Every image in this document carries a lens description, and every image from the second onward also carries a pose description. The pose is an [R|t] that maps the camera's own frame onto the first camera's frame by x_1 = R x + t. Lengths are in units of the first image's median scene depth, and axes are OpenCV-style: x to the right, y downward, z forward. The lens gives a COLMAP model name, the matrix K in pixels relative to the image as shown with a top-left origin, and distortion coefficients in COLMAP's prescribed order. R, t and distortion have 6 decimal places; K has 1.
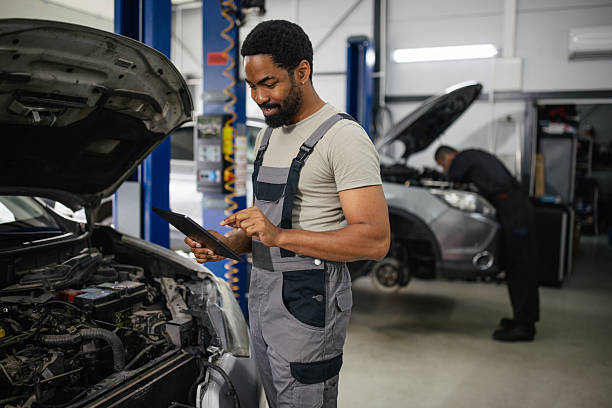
lens RADIAL K [[587.0, 0, 306.2], [0, 587.0, 193.5], [0, 0, 1]] dist [0.010680, 0.005597]
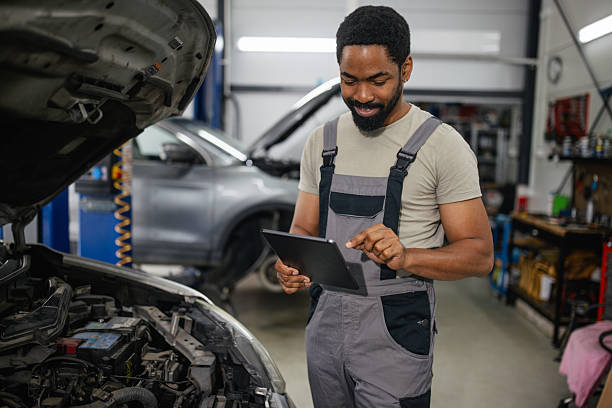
lens RADIAL K [[587.0, 0, 306.2], [0, 587.0, 193.5], [0, 0, 1]] dist [0.010680, 0.005597]
pose [[0.931113, -0.022965, 0.364007, -0.425205], [0.014593, 0.999562, 0.025733, -0.040785], [-0.364439, -0.018648, 0.931040, 0.211694]]
